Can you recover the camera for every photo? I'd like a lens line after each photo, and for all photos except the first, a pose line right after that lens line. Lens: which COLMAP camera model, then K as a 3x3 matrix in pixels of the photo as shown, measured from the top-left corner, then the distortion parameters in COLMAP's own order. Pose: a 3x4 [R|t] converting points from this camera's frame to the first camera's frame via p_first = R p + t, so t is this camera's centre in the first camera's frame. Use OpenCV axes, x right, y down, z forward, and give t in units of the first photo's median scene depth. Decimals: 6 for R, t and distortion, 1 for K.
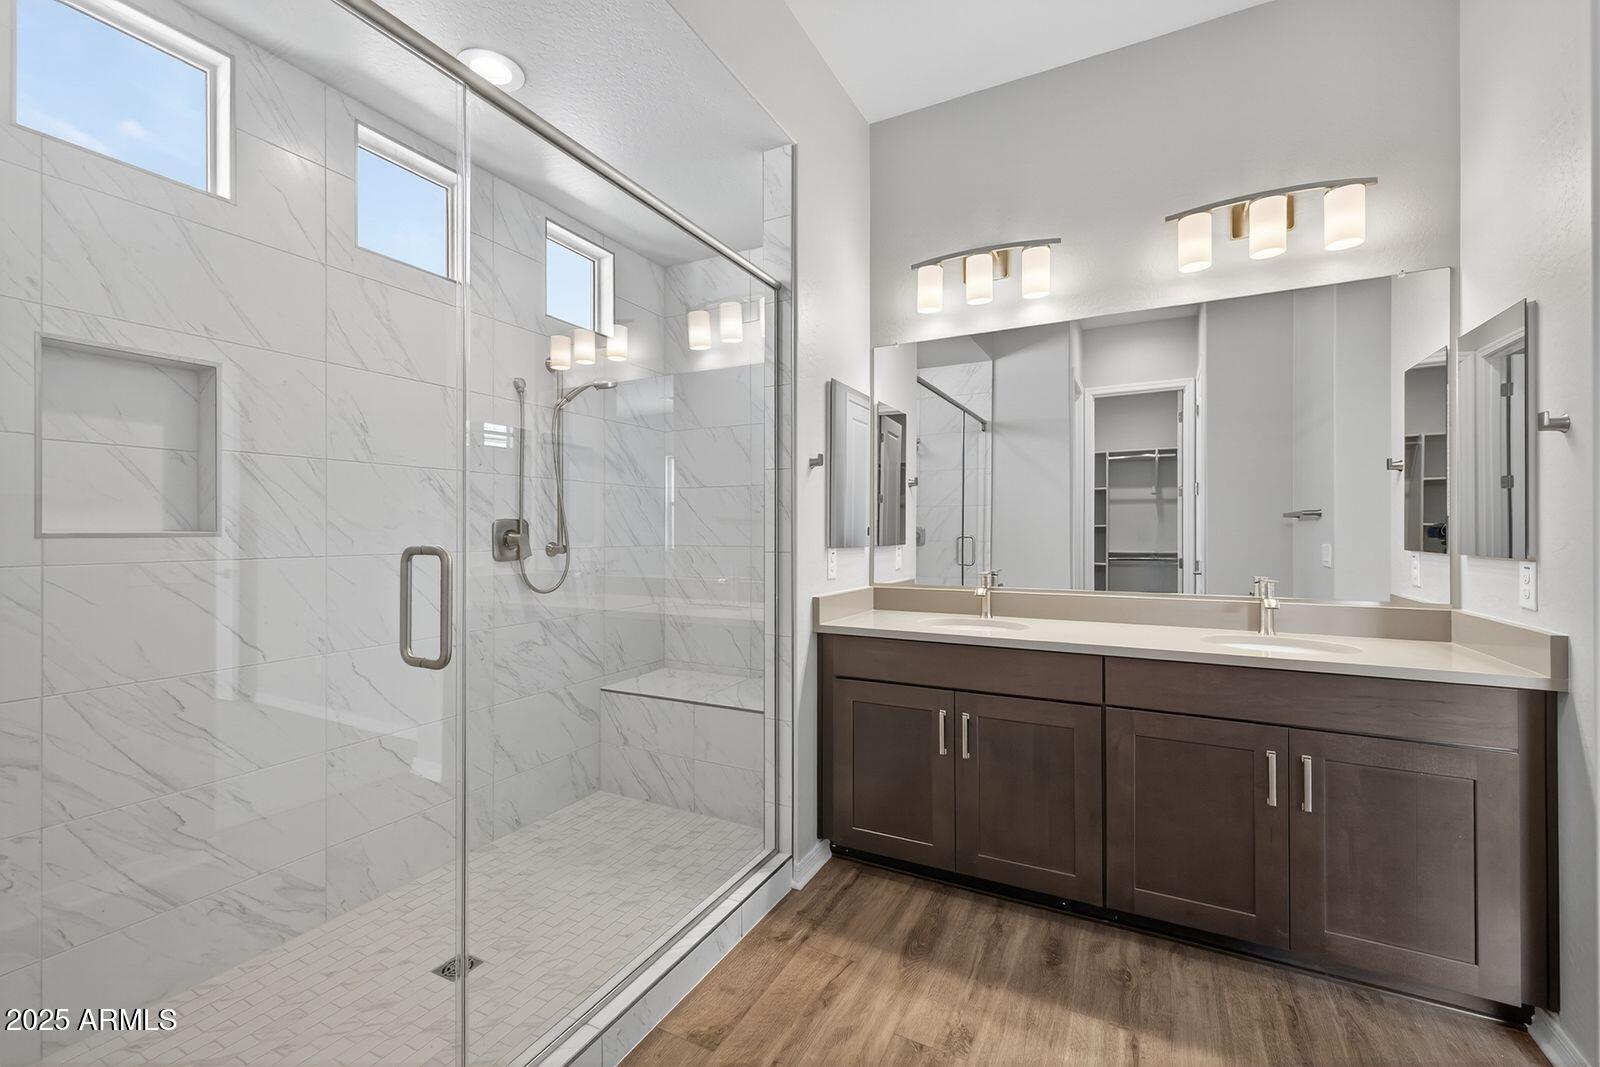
lens RADIAL K [[673.4, 0, 797.6], [0, 673.4, 528.6], [0, 0, 1]] dist [0.009012, -0.000588]
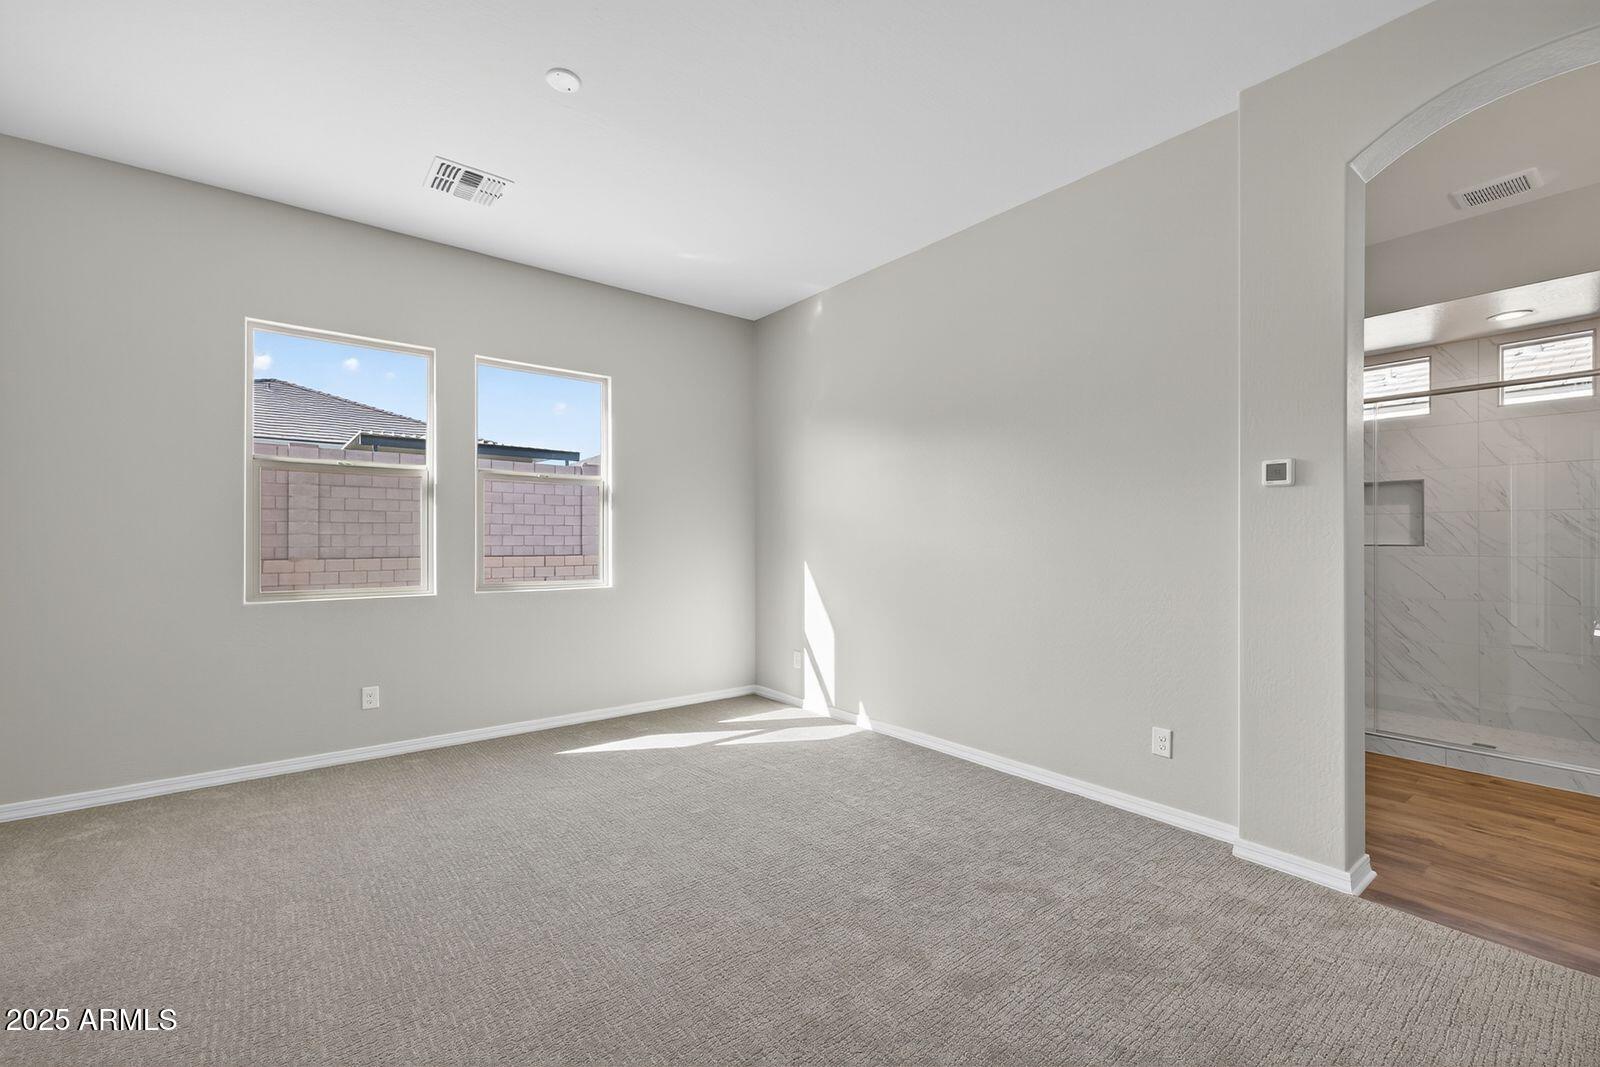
lens RADIAL K [[673.4, 0, 796.5], [0, 673.4, 532.6], [0, 0, 1]] dist [0.009012, -0.000588]
pose [[-0.396285, -0.003803, -0.918120, 2.533406], [-0.004332, 0.999988, -0.002273, -0.025199], [0.918117, 0.003077, -0.396297, -0.173663]]
